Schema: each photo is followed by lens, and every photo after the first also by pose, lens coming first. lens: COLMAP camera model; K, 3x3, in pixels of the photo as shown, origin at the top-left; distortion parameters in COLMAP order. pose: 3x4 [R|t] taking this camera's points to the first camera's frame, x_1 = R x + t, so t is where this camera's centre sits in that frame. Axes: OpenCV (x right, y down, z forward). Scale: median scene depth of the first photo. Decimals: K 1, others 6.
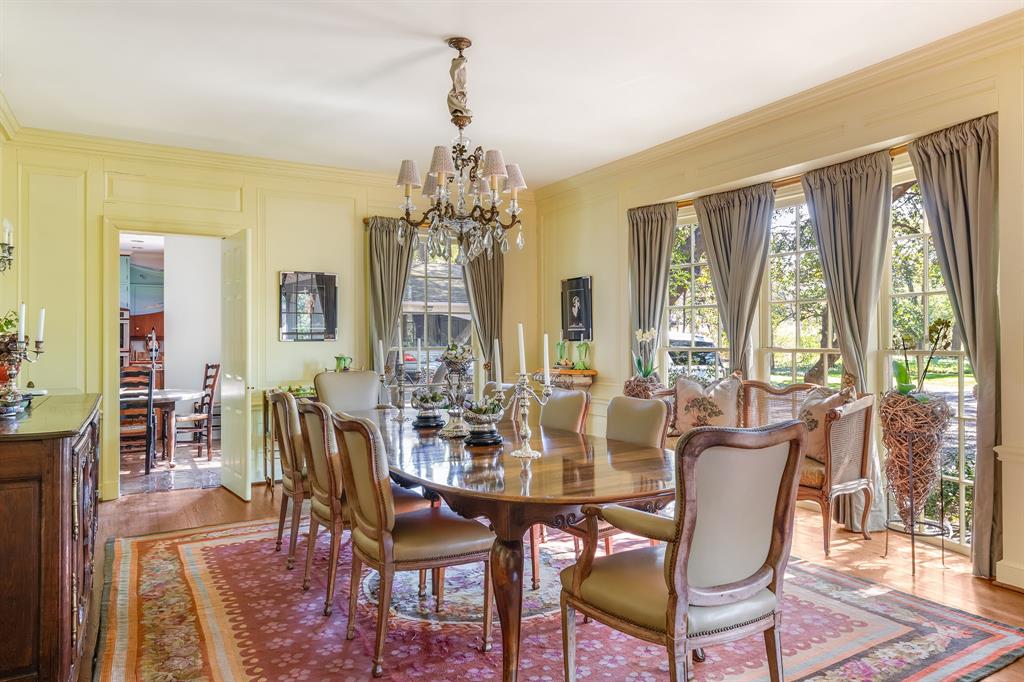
lens RADIAL K [[635.1, 0, 513.2], [0, 635.1, 336.6], [0, 0, 1]] dist [0.005409, -0.000139]
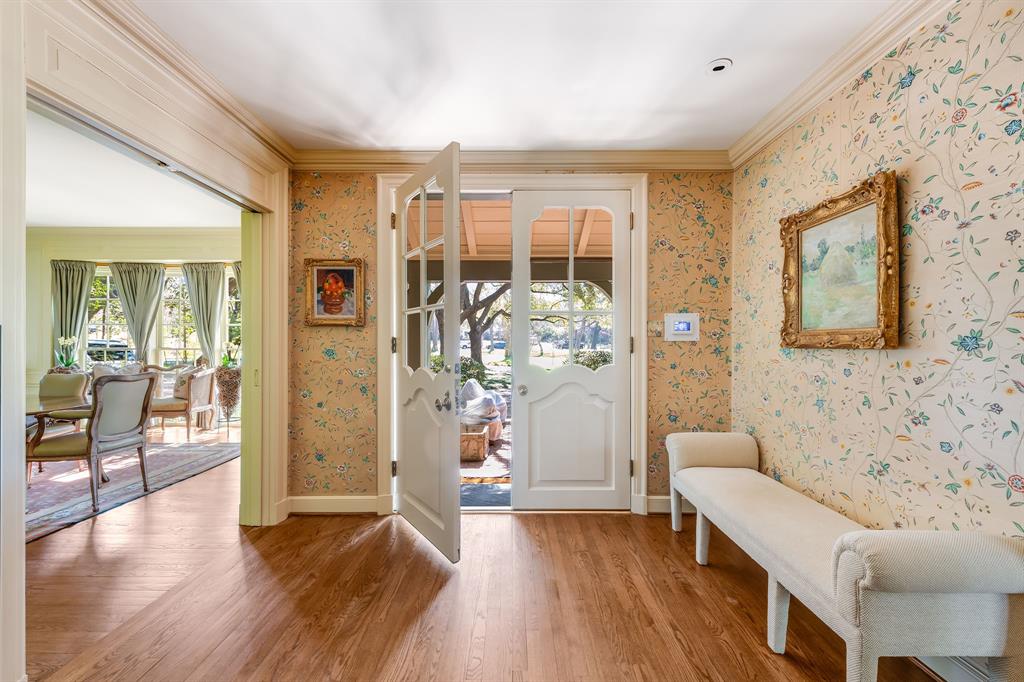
lens RADIAL K [[384.6, 0, 514.9], [0, 384.6, 342.6], [0, 0, 1]] dist [-0.001151, -0.001735]
pose [[0.469721, 0.006318, 0.882792, -0.142394], [-0.007377, 0.999968, -0.003231, -0.002311], [-0.882784, -0.004995, 0.469752, -0.566828]]
